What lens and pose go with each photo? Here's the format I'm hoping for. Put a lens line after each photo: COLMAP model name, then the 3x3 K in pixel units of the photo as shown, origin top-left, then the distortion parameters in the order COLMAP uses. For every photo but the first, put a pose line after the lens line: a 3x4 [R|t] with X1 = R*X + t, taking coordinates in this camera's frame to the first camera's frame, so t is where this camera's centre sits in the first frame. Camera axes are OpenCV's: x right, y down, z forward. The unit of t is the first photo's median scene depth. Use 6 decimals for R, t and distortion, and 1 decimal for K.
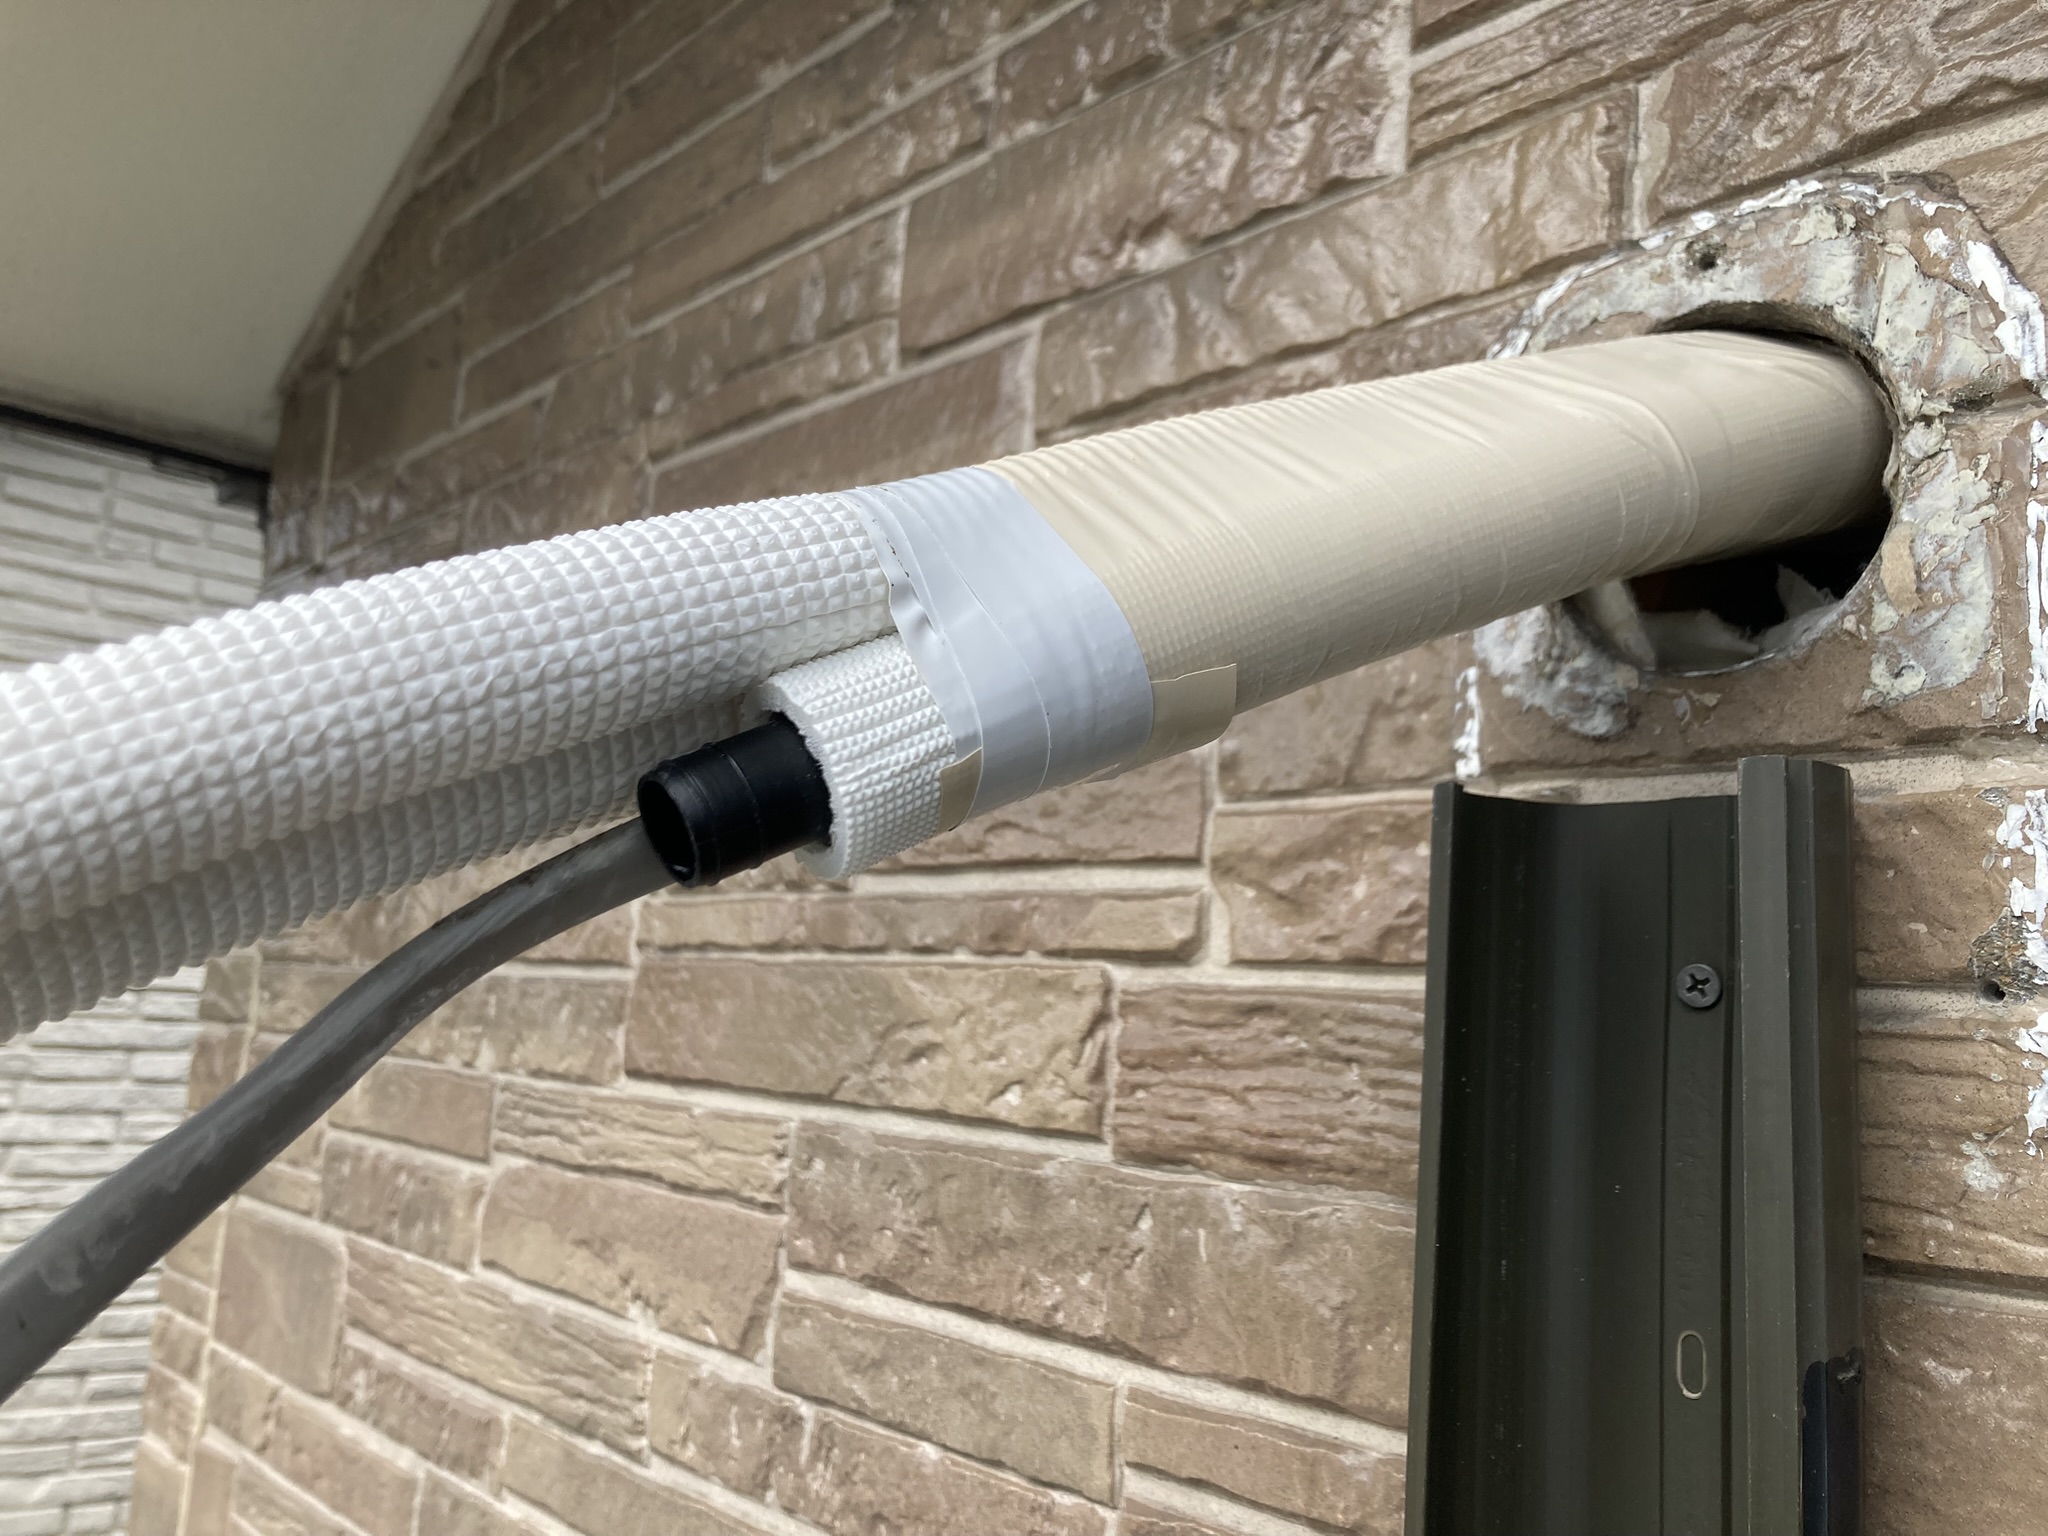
lens RADIAL K [[1698.0, 0, 1026.9], [0, 1698.0, 774.5], [0, 0, 1]] dist [-0.012460, 0.029278]
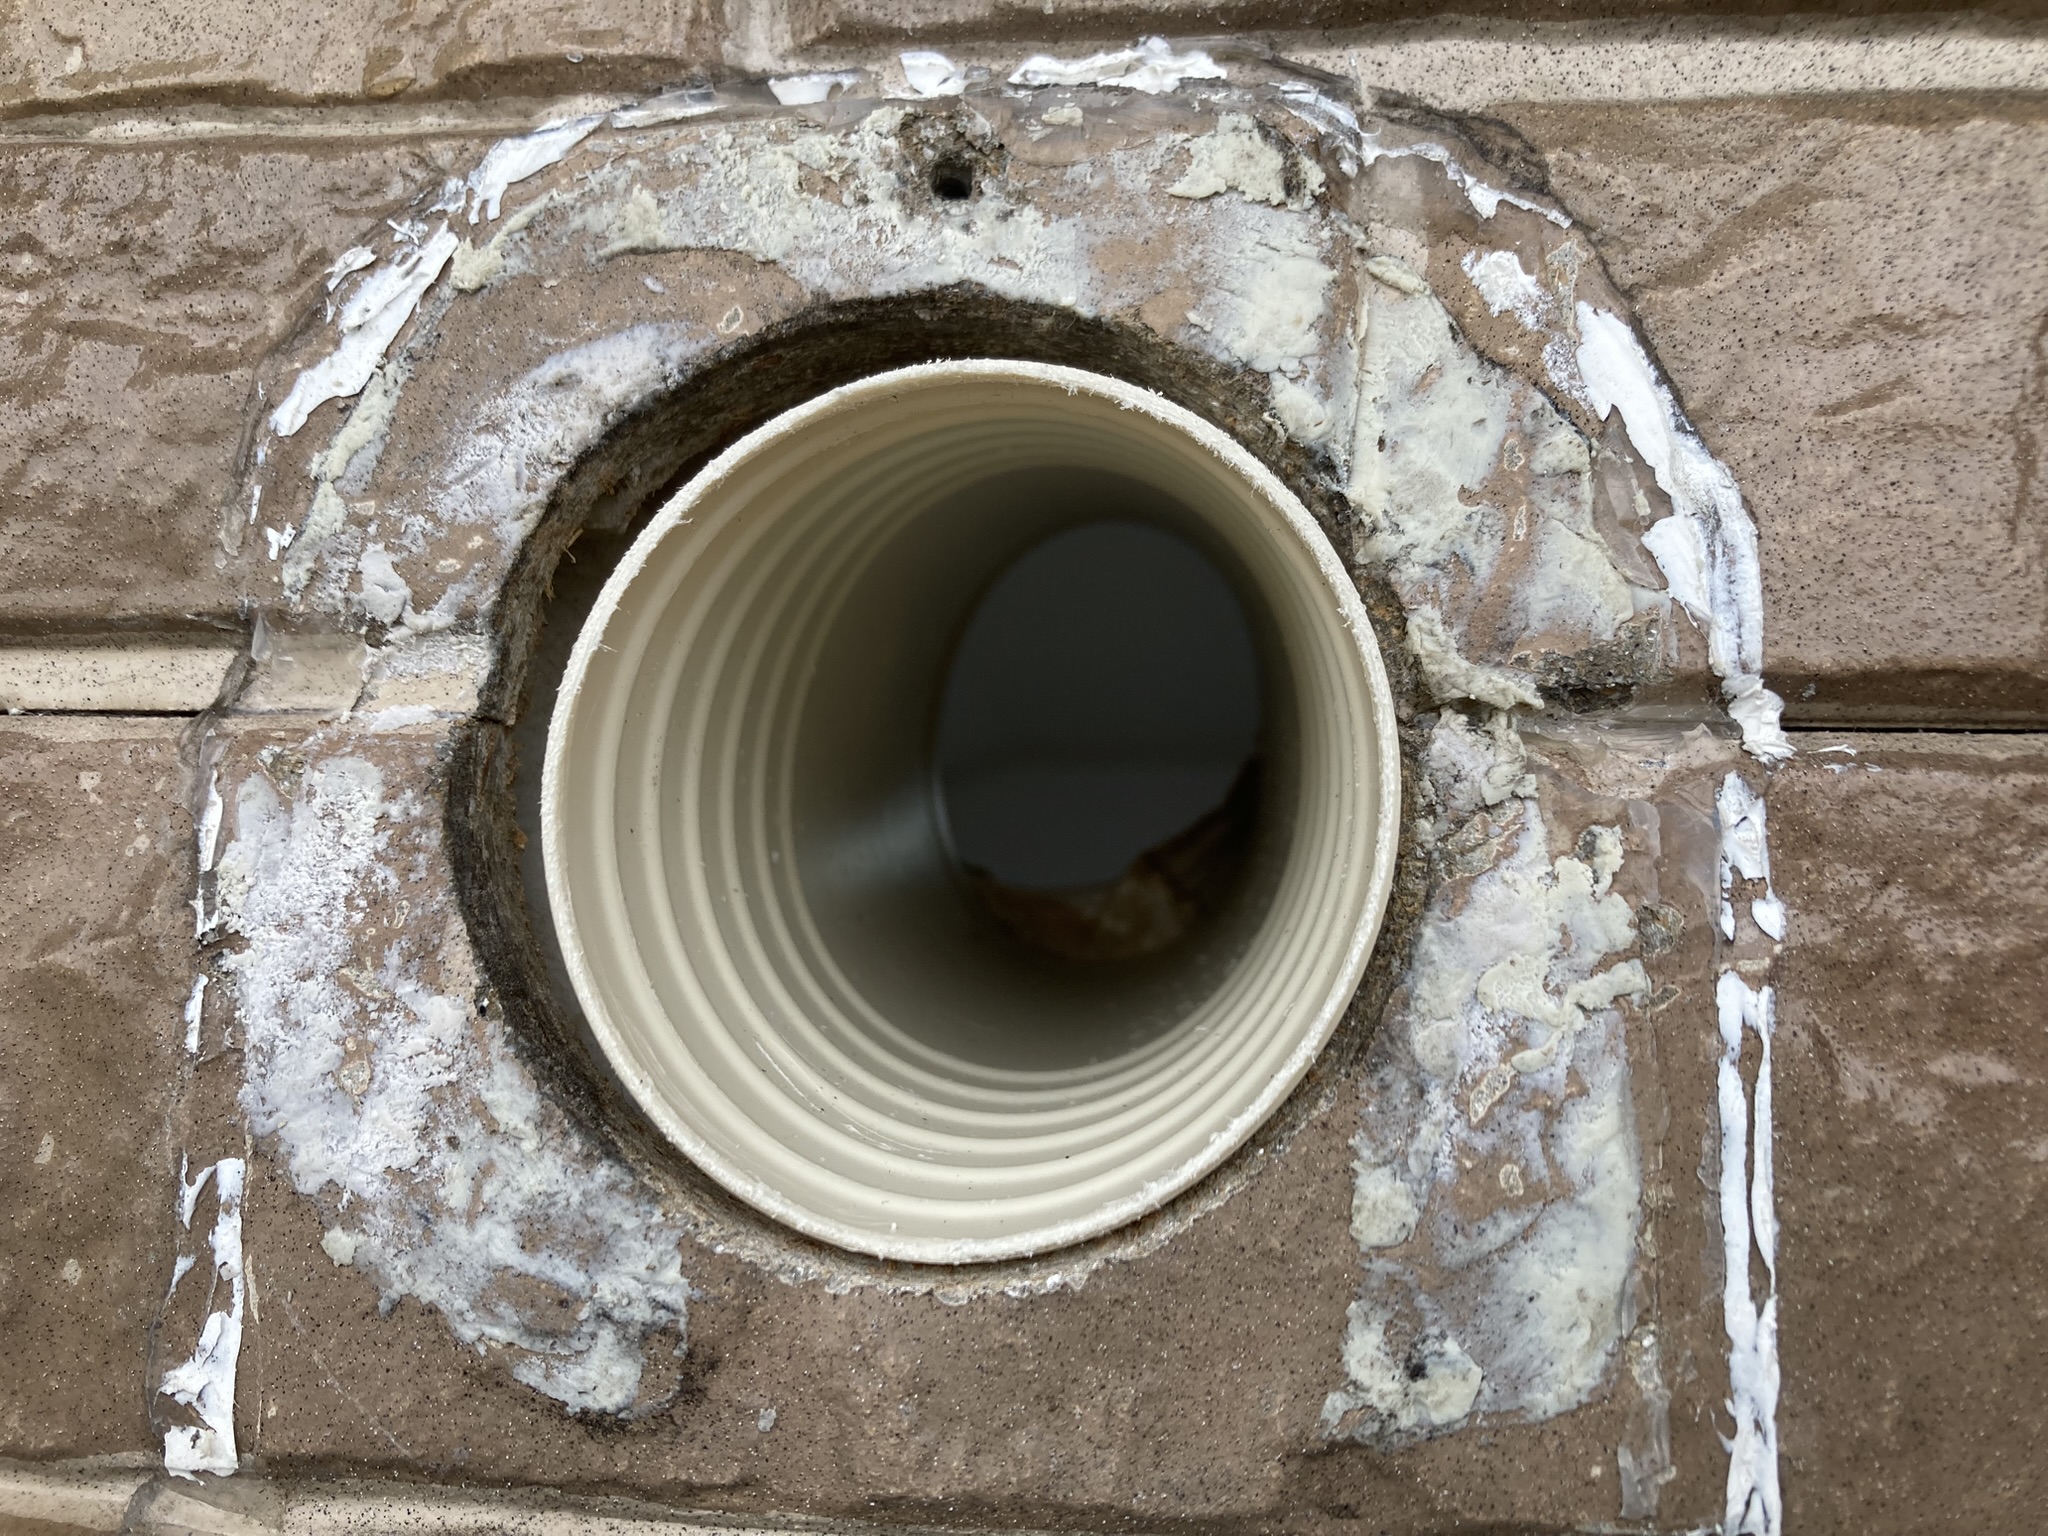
lens RADIAL K [[1698.0, 0, 1017.0], [0, 1698.0, 770.9], [0, 0, 1]] dist [-0.012460, 0.029278]
pose [[0.742887, 0.050466, 0.667512, 0.169739], [-0.077122, 0.996967, 0.010457, -0.184373], [-0.664960, -0.059248, 0.744525, 0.743179]]
